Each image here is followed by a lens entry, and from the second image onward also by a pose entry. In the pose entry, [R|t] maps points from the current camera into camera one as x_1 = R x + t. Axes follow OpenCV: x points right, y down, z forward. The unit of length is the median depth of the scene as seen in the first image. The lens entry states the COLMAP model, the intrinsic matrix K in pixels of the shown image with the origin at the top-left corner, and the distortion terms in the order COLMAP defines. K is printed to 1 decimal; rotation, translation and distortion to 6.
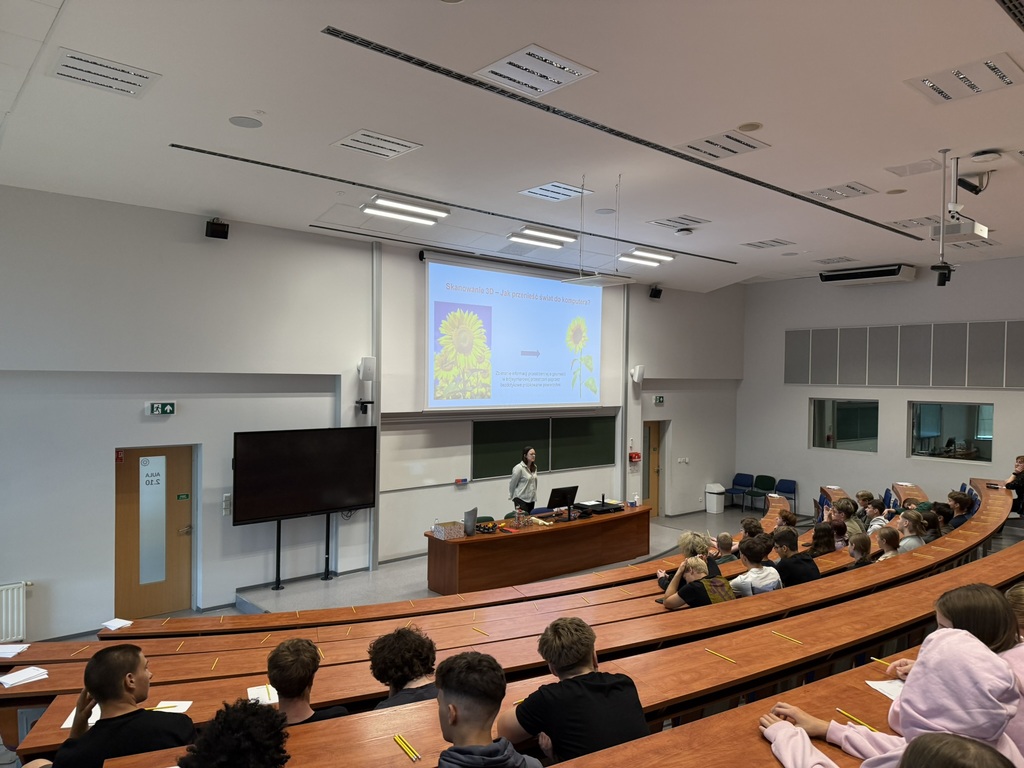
lens RADIAL K [[718.1, 0, 521.0], [0, 718.1, 389.9], [0, 0, 1]] dist [0.177433, -0.340326]
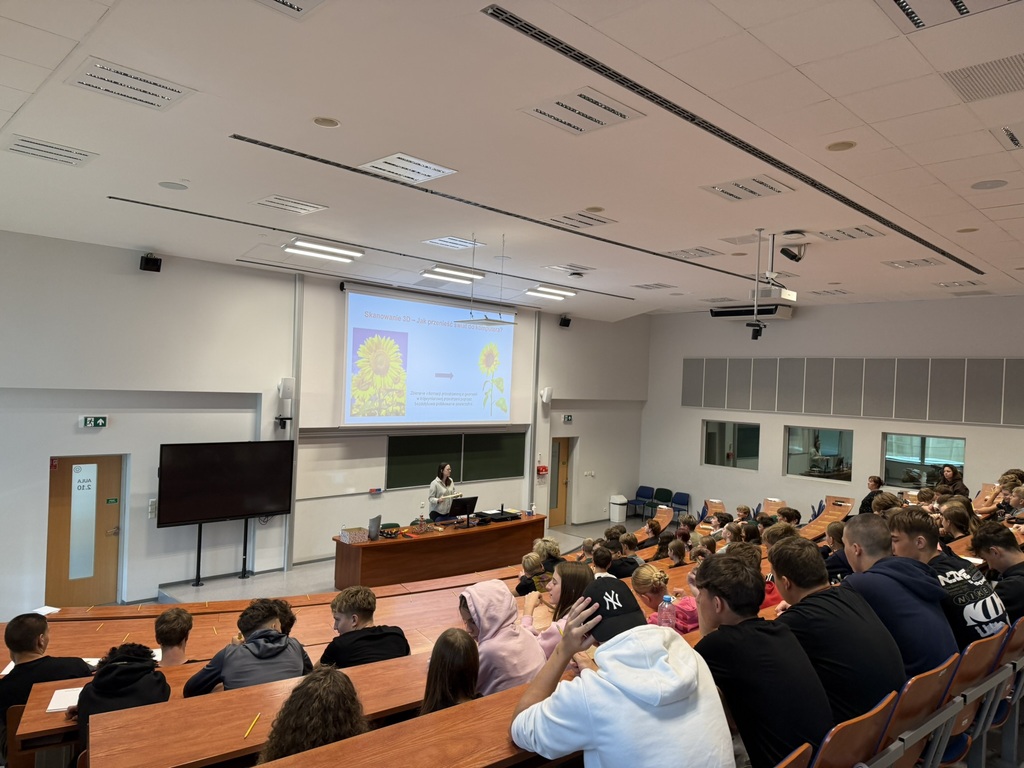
lens RADIAL K [[716.5, 0, 517.5], [0, 716.5, 390.3], [0, 0, 1]] dist [0.166901, -0.311250]
pose [[0.997932, 0.026353, 0.058621, 0.071811], [-0.025808, 0.999616, -0.010042, -0.023134], [-0.058863, 0.008508, 0.998230, -0.125383]]
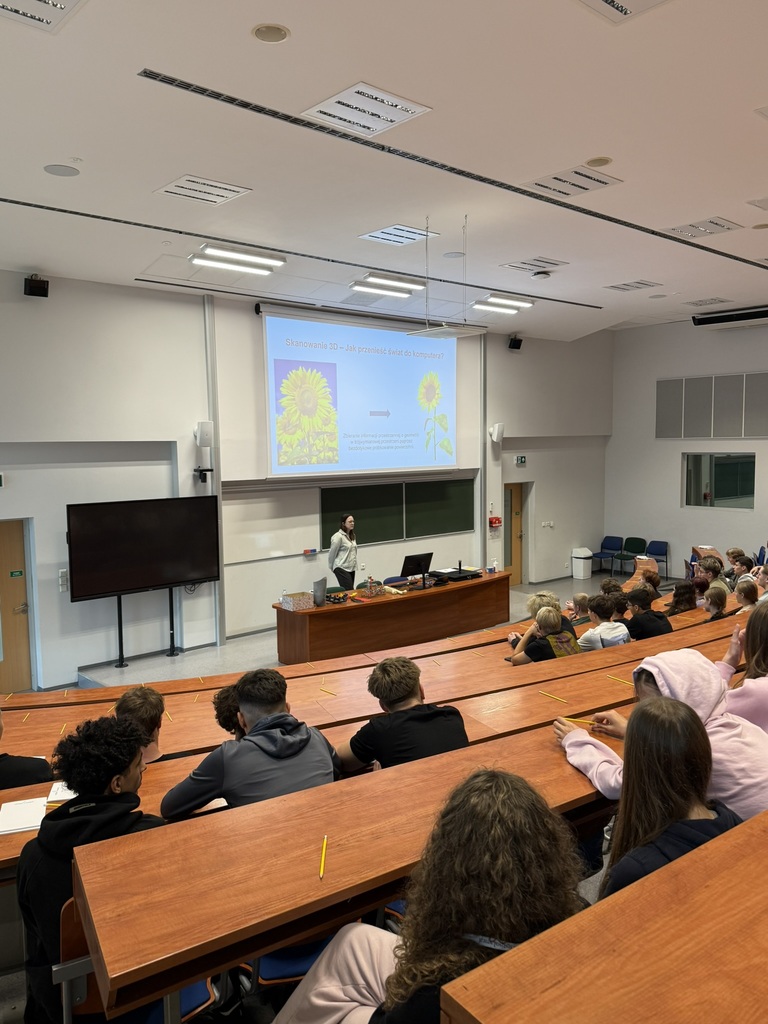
lens RADIAL K [[791.3, 0, 384.0], [0, 791.3, 512.0], [0, 0, 1]] dist [0.180239, -0.357294]
pose [[0.999584, -0.028375, 0.005202, 0.011064], [0.027938, 0.997119, 0.070515, 0.004574], [-0.007188, -0.070340, 0.997497, -0.037913]]
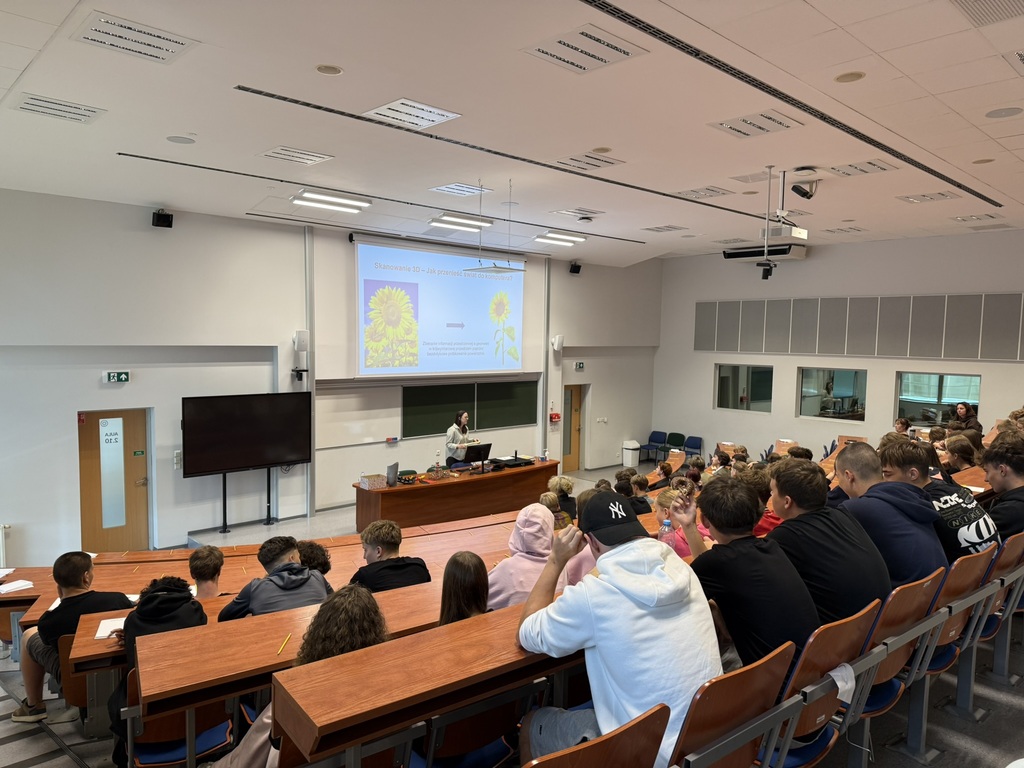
lens RADIAL K [[717.5, 0, 512.0], [0, 717.5, 391.2], [0, 0, 1]] dist [0.168062, -0.313256]
pose [[0.999452, 0.000587, 0.033091, 0.074540], [-0.002573, 0.998194, 0.060021, -0.018826], [-0.032996, -0.060073, 0.997648, -0.138475]]
